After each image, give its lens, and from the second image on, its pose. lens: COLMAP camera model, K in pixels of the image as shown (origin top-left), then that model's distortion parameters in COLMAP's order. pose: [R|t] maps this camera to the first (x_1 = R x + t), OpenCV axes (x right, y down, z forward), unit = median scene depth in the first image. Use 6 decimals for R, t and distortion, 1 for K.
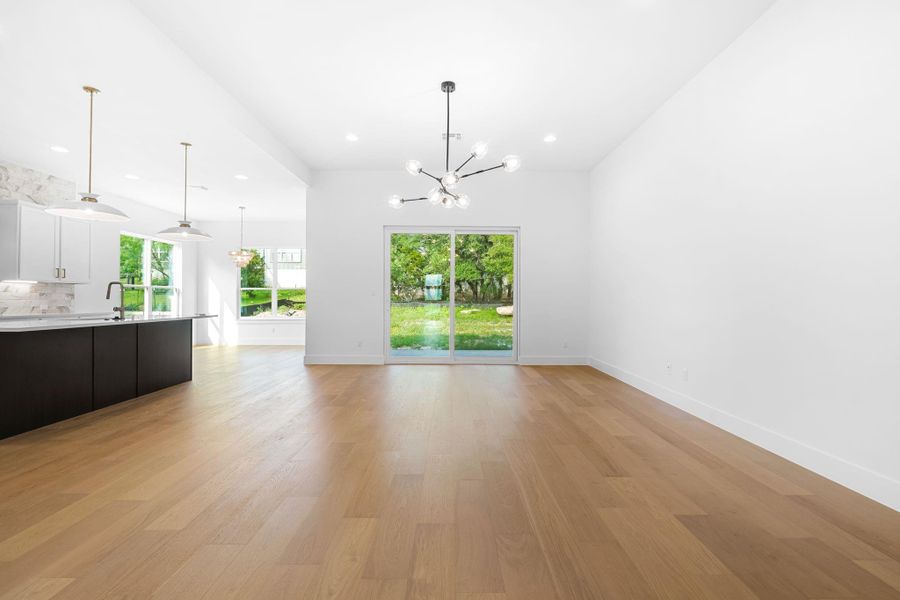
lens RADIAL K [[421.3, 0, 454.4], [0, 421.3, 293.0], [0, 0, 1]] dist [-0.005778, 0.001684]
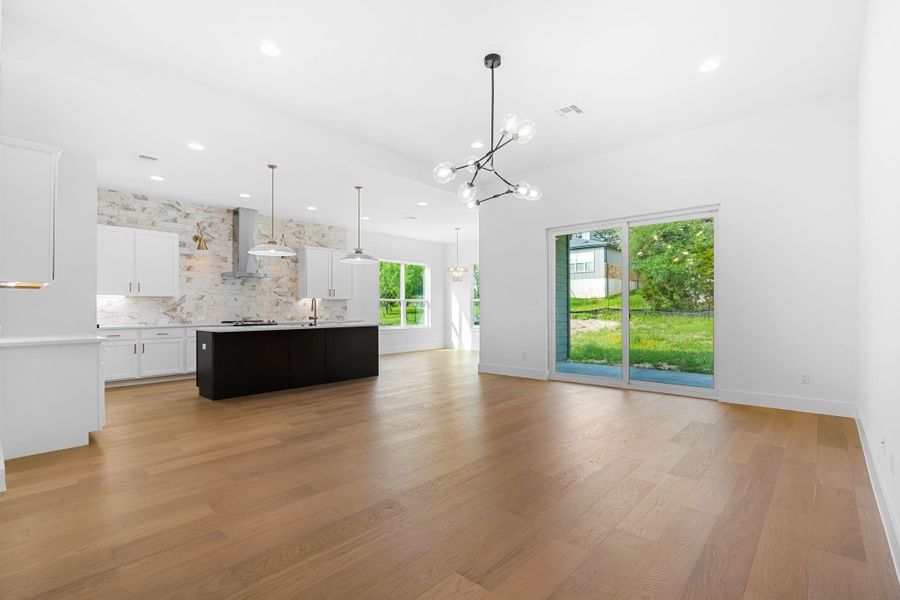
lens RADIAL K [[421.3, 0, 451.5], [0, 421.3, 302.8], [0, 0, 1]] dist [-0.005778, 0.001684]
pose [[0.736403, -0.017528, -0.676316, 0.337931], [0.018613, 0.999811, -0.005645, 0.003567], [0.676287, -0.008432, 0.736590, 0.206403]]
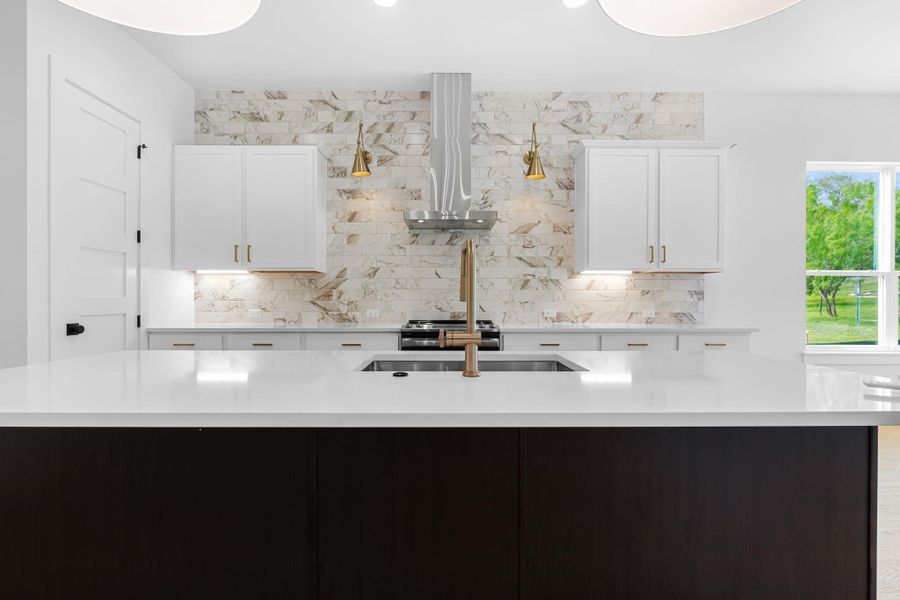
lens RADIAL K [[413.1, 0, 451.4], [0, 413.1, 303.4], [0, 0, 1]] dist [-0.006399, 0.001584]
pose [[-0.002675, 0.006576, -0.999975, -0.377789], [0.014500, 0.999874, 0.006537, 0.011070], [0.999891, -0.014482, -0.002770, 0.711169]]
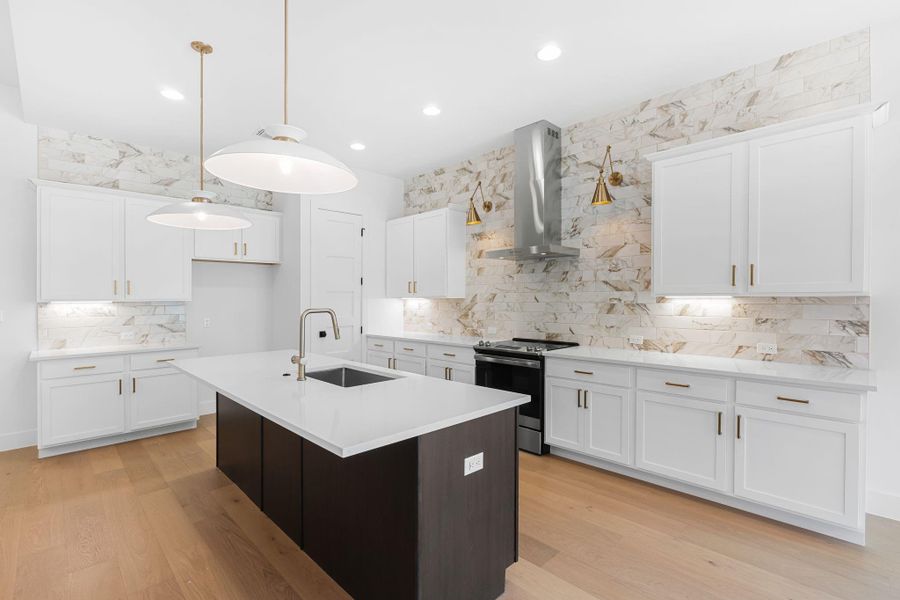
lens RADIAL K [[421.3, 0, 450.6], [0, 421.3, 304.0], [0, 0, 1]] dist [-0.005778, 0.001684]
pose [[-0.721972, 0.011648, -0.691825, -0.396223], [0.015187, 0.999884, 0.000985, -0.021478], [0.691756, -0.009795, -0.722065, 1.087187]]
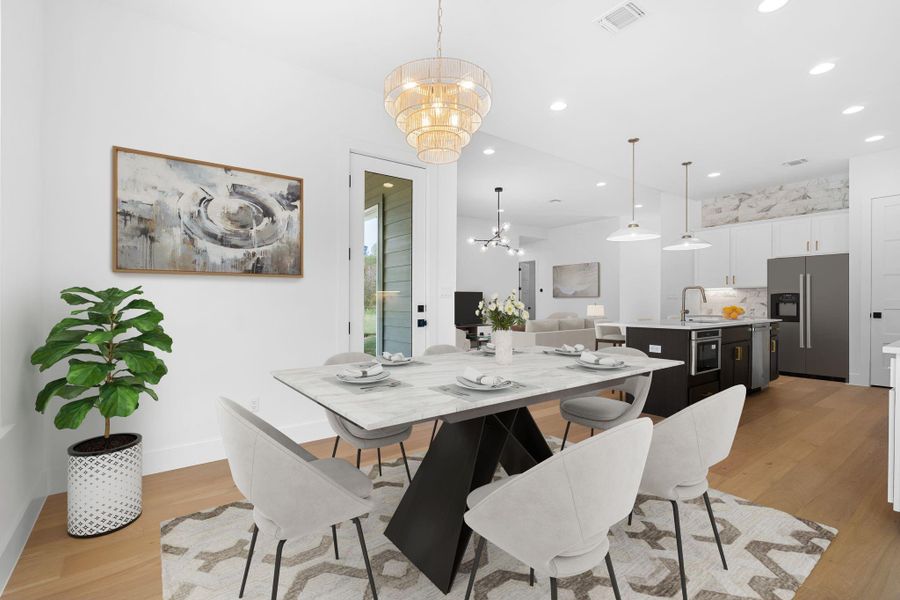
lens RADIAL K [[411.1, 0, 450.5], [0, 411.1, 311.3], [0, 0, 1]] dist [-0.012900, 0.000190]
pose [[-0.586056, -0.016515, 0.810102, -0.928636], [-0.007361, 0.999860, 0.015058, 0.019286], [-0.810237, 0.002862, -0.586095, 1.524007]]
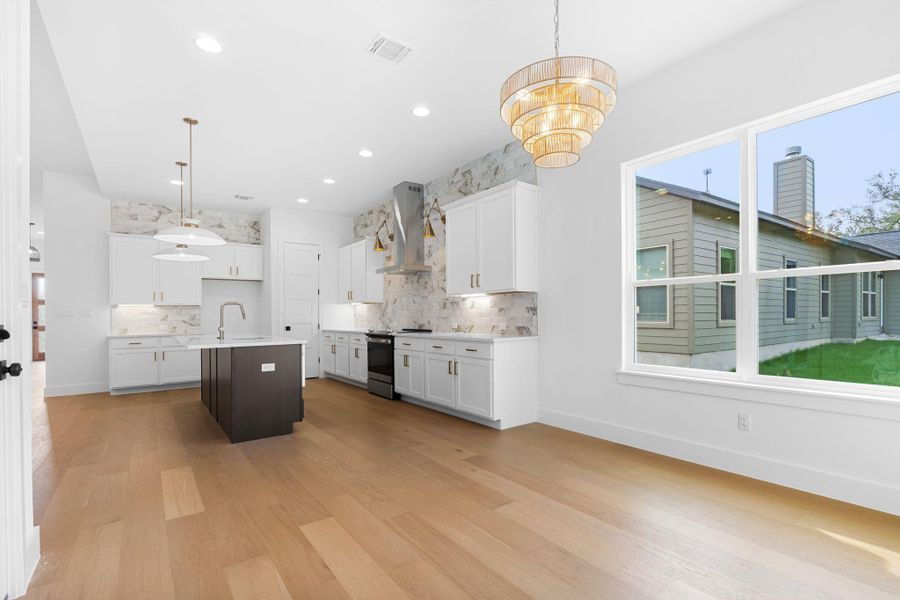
lens RADIAL K [[421.3, 0, 451.9], [0, 421.3, 319.9], [0, 0, 1]] dist [-0.005778, 0.001684]
pose [[-0.812119, 0.012811, -0.583351, -0.461822], [0.018560, 0.999820, -0.003881, 0.022887], [0.583196, -0.013979, -0.812211, 1.548217]]
